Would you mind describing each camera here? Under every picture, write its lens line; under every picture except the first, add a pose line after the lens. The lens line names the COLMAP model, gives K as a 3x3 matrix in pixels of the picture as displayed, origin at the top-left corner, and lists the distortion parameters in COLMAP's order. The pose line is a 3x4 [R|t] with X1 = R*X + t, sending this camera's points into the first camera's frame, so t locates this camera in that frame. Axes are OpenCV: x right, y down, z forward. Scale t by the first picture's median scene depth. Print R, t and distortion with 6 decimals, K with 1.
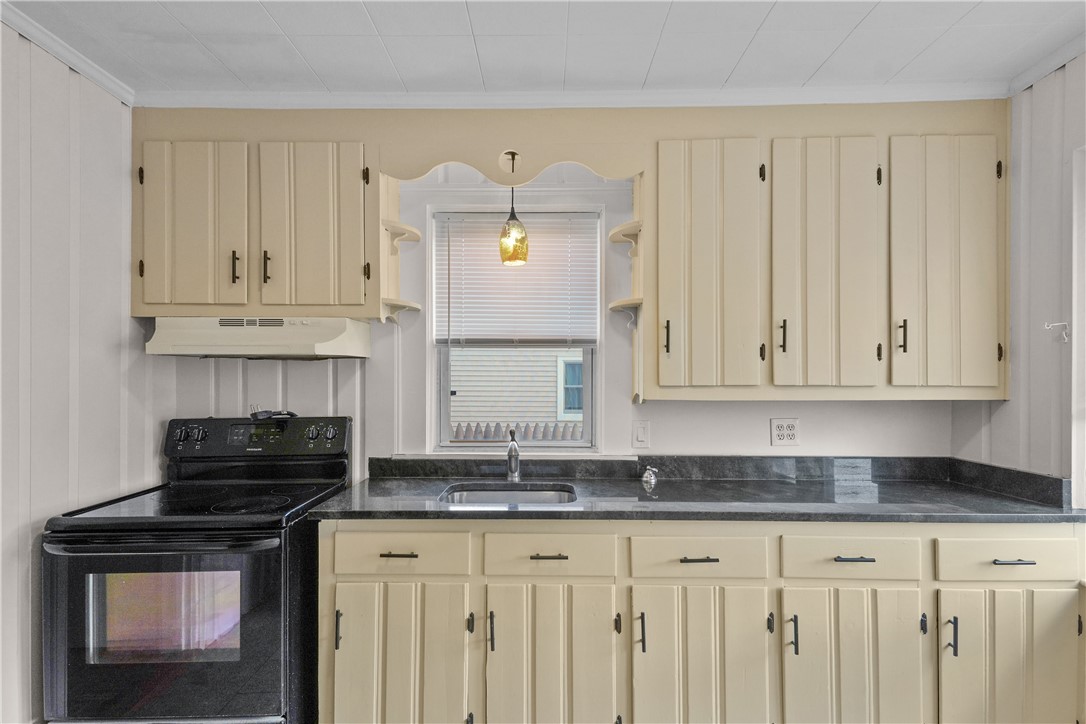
lens RADIAL K [[532.2, 0, 543.8], [0, 532.2, 373.6], [0, 0, 1]] dist [0.024078, -0.004183]
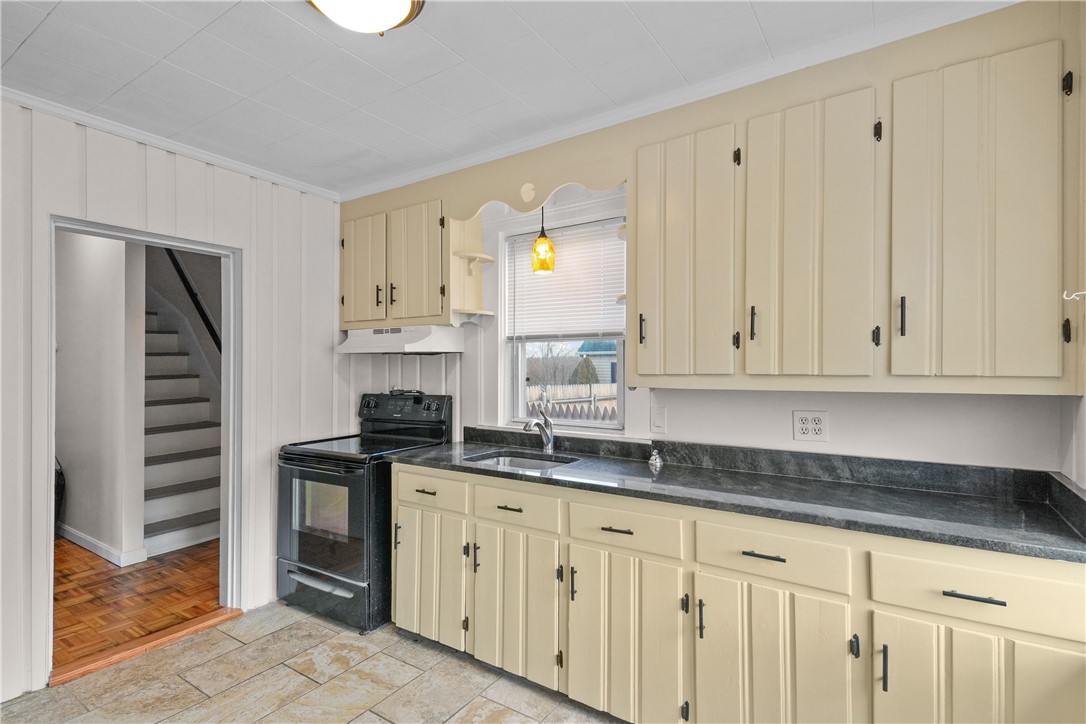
lens RADIAL K [[532.2, 0, 541.7], [0, 532.2, 358.3], [0, 0, 1]] dist [0.024078, -0.004183]
pose [[0.832557, -0.011577, -0.553818, 0.625213], [0.007480, 0.999925, -0.009658, -0.000202], [0.553888, 0.003899, 0.832582, -0.011283]]
